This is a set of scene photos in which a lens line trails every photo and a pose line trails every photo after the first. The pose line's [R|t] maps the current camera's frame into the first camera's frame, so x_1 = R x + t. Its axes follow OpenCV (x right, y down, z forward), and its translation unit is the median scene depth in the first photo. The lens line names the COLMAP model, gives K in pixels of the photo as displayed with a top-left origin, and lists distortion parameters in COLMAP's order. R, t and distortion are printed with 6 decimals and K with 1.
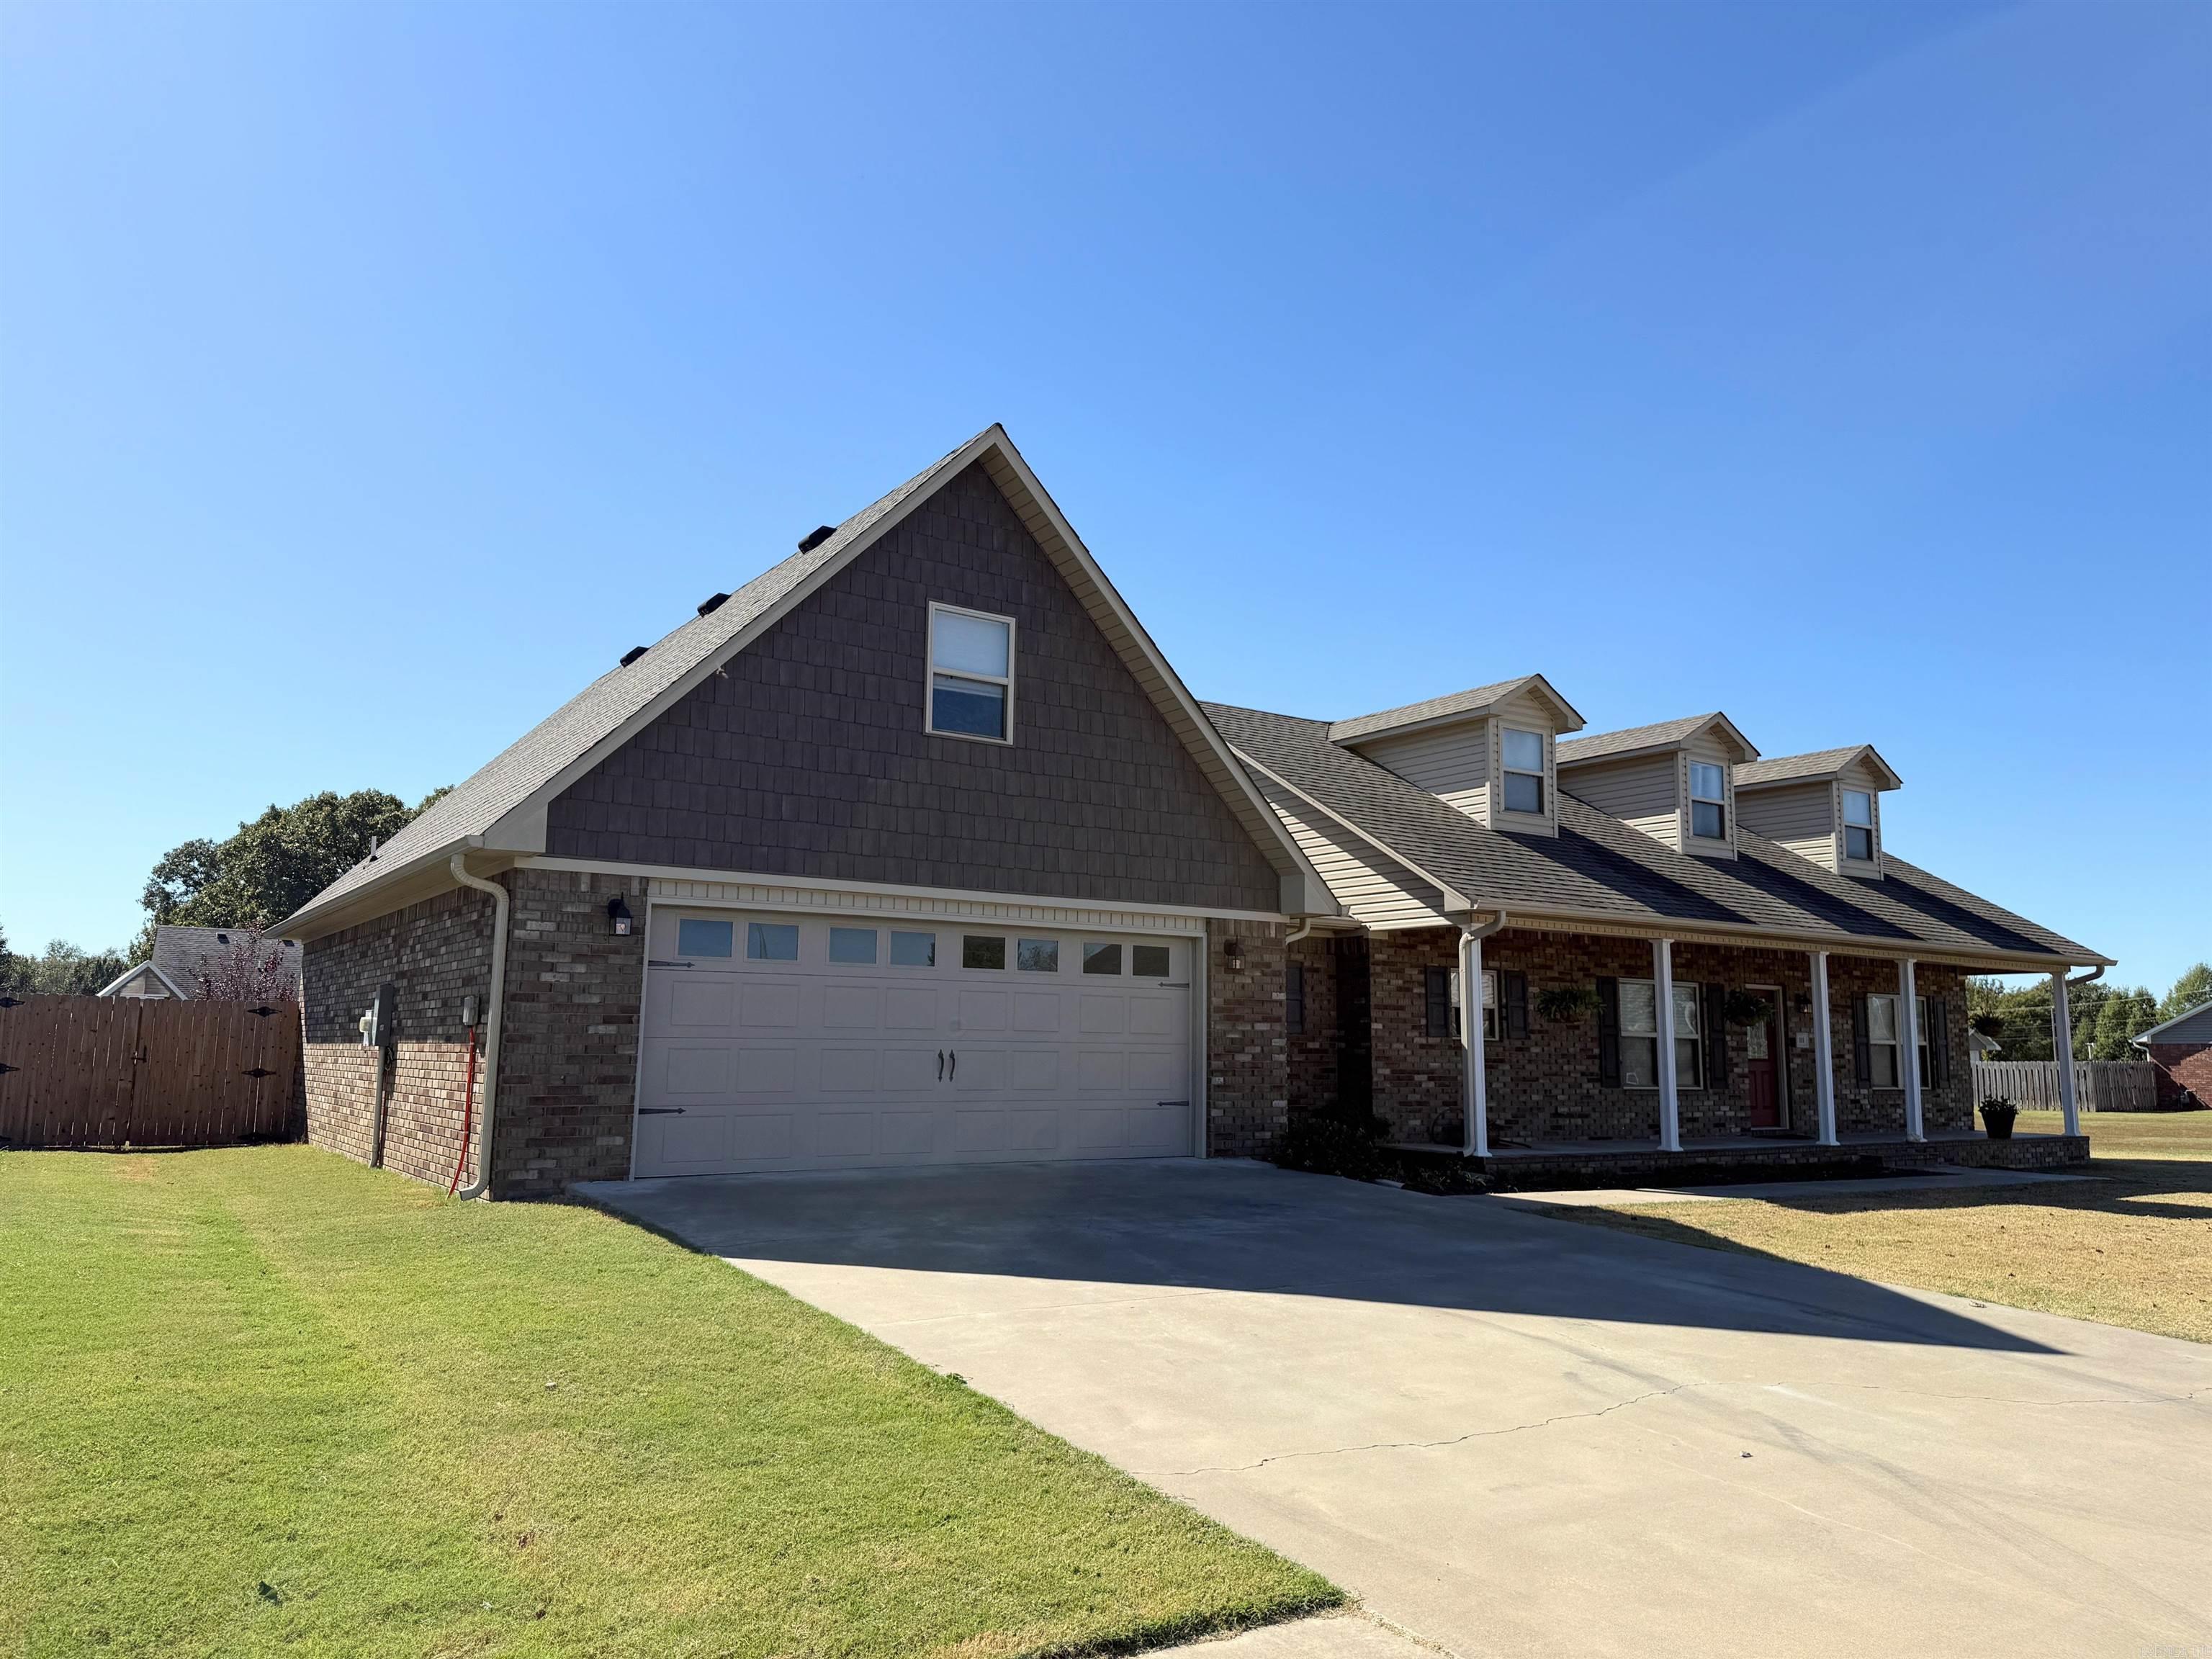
lens RADIAL K [[1569.6, 0, 1054.9], [0, 1569.6, 773.3], [0, 0, 1]] dist [0.052899, -0.055161]
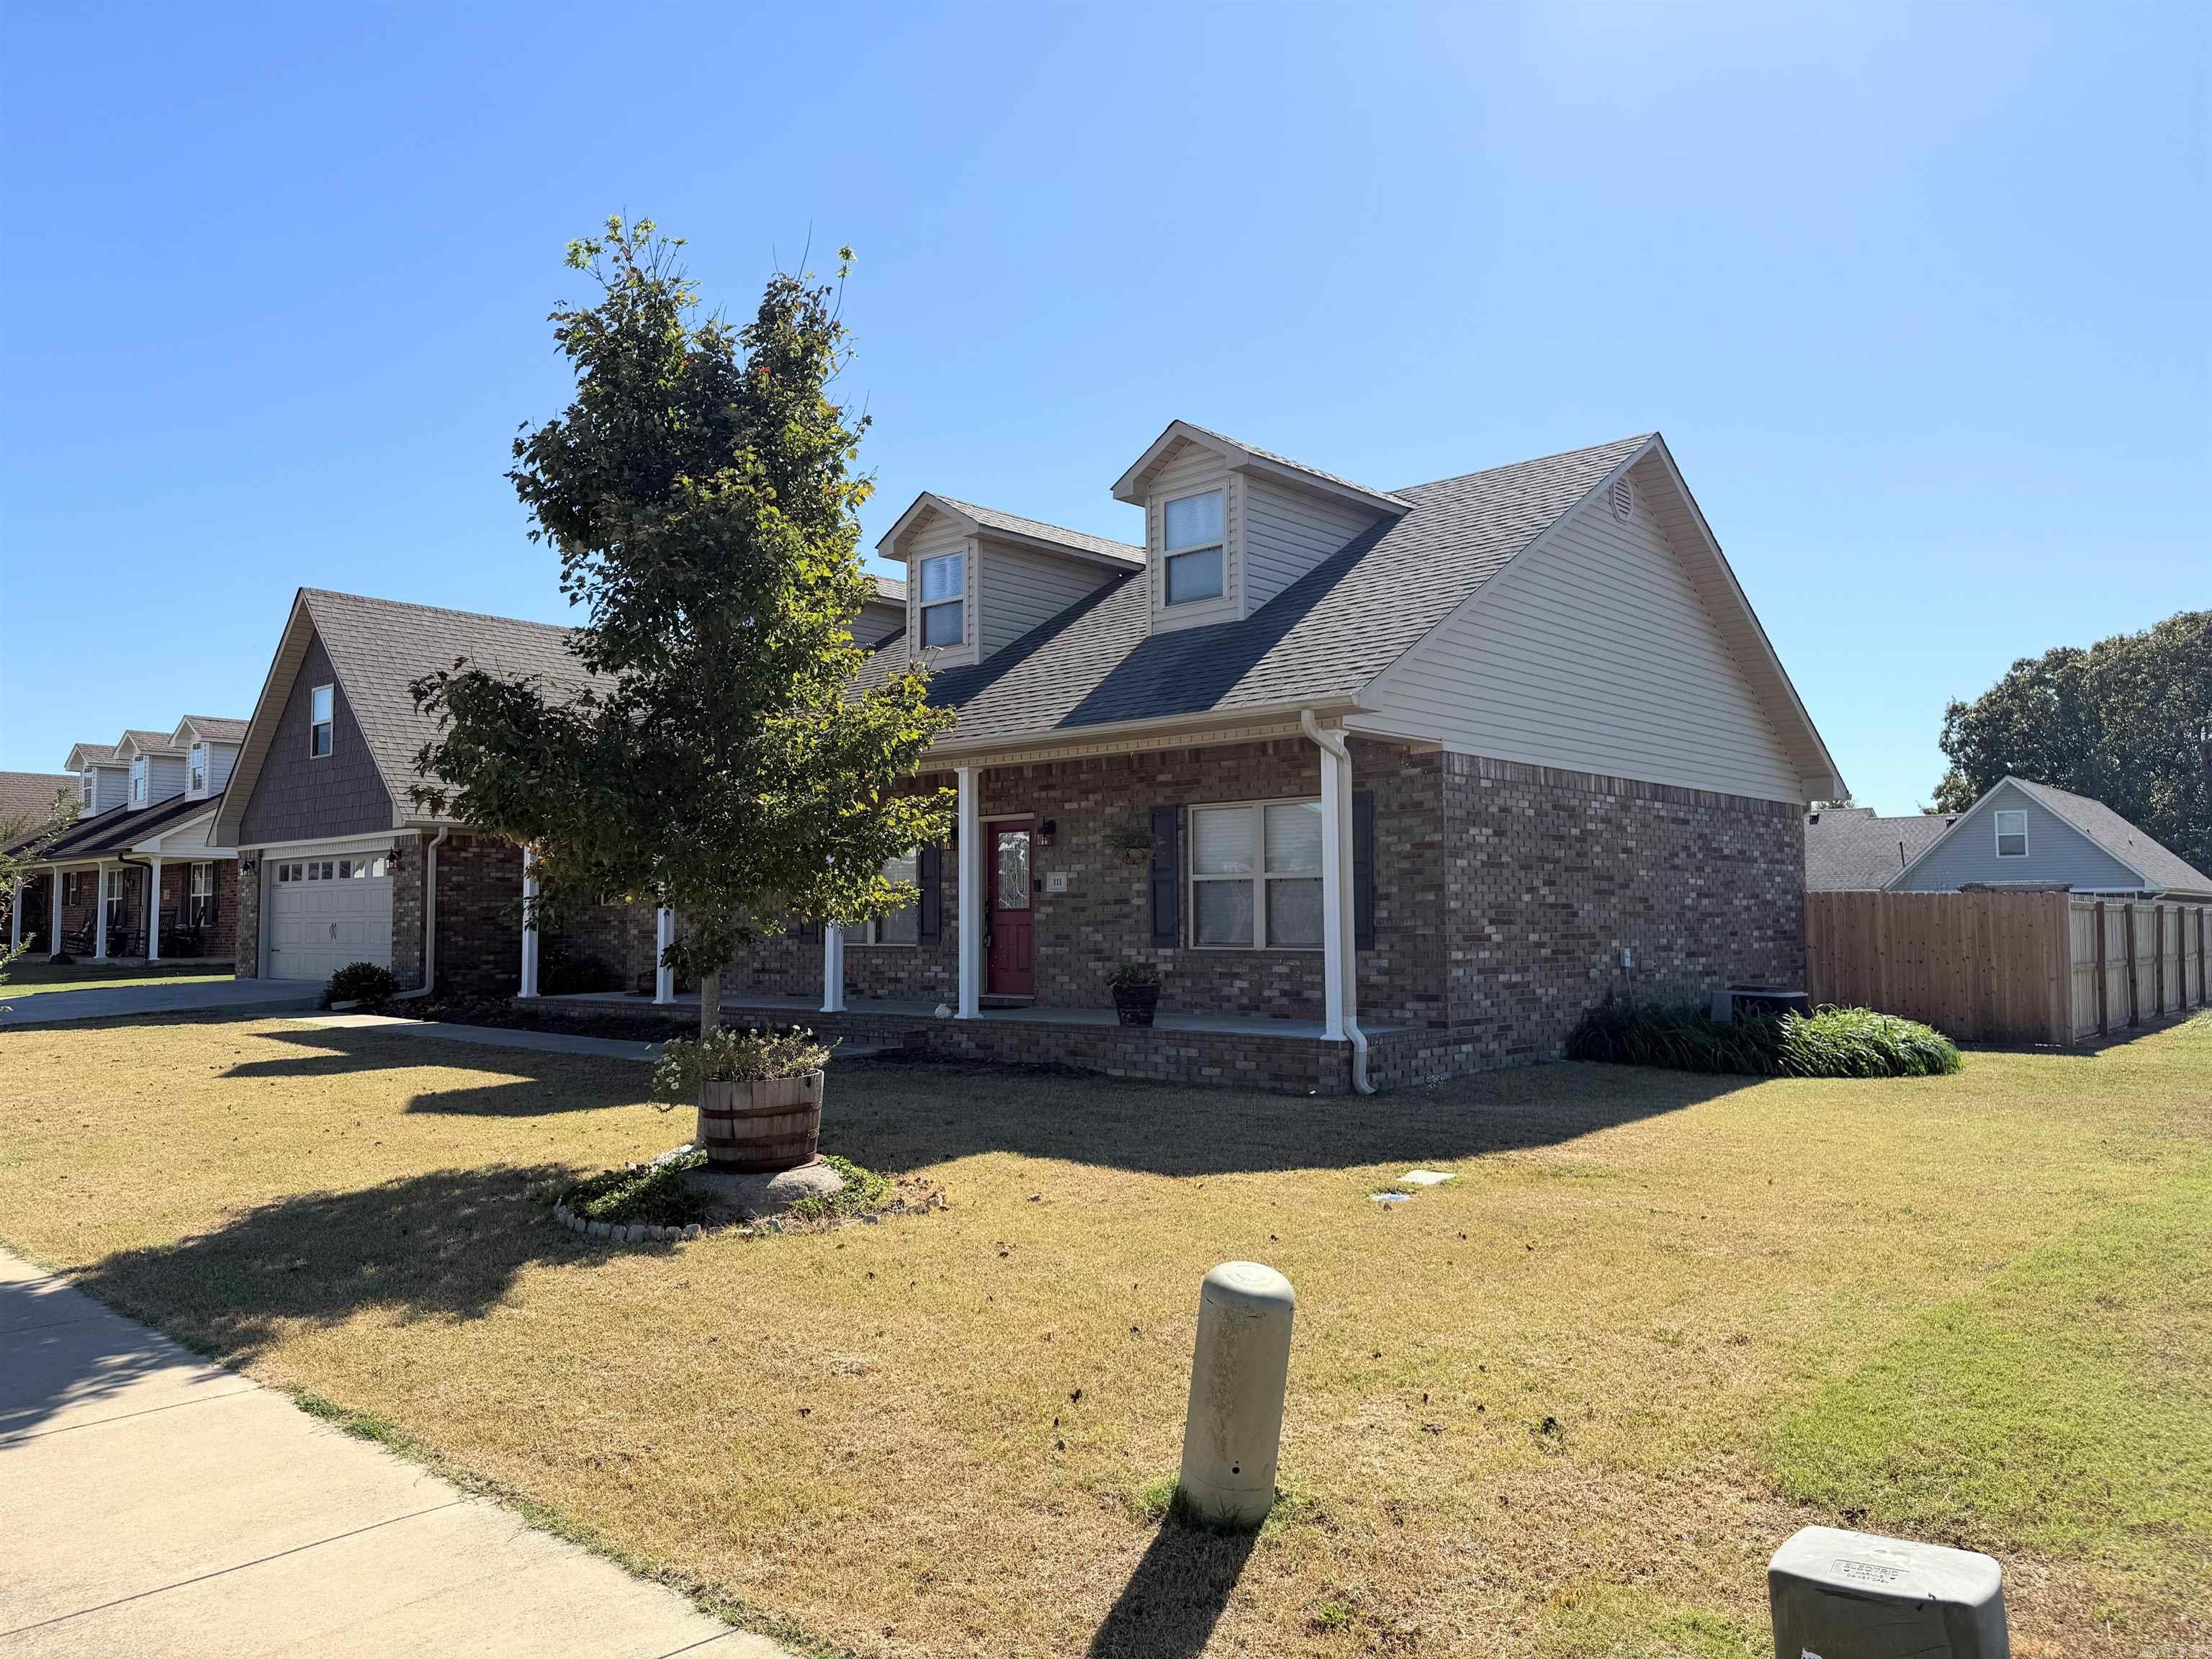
lens RADIAL K [[1569.6, 0, 1099.3], [0, 1569.6, 813.7], [0, 0, 1]] dist [0.052899, -0.055161]
pose [[0.232121, -0.073893, -0.969876, 1.796997], [0.185232, 0.982221, -0.030502, 0.245505], [0.954887, -0.172572, 0.241681, 1.276320]]
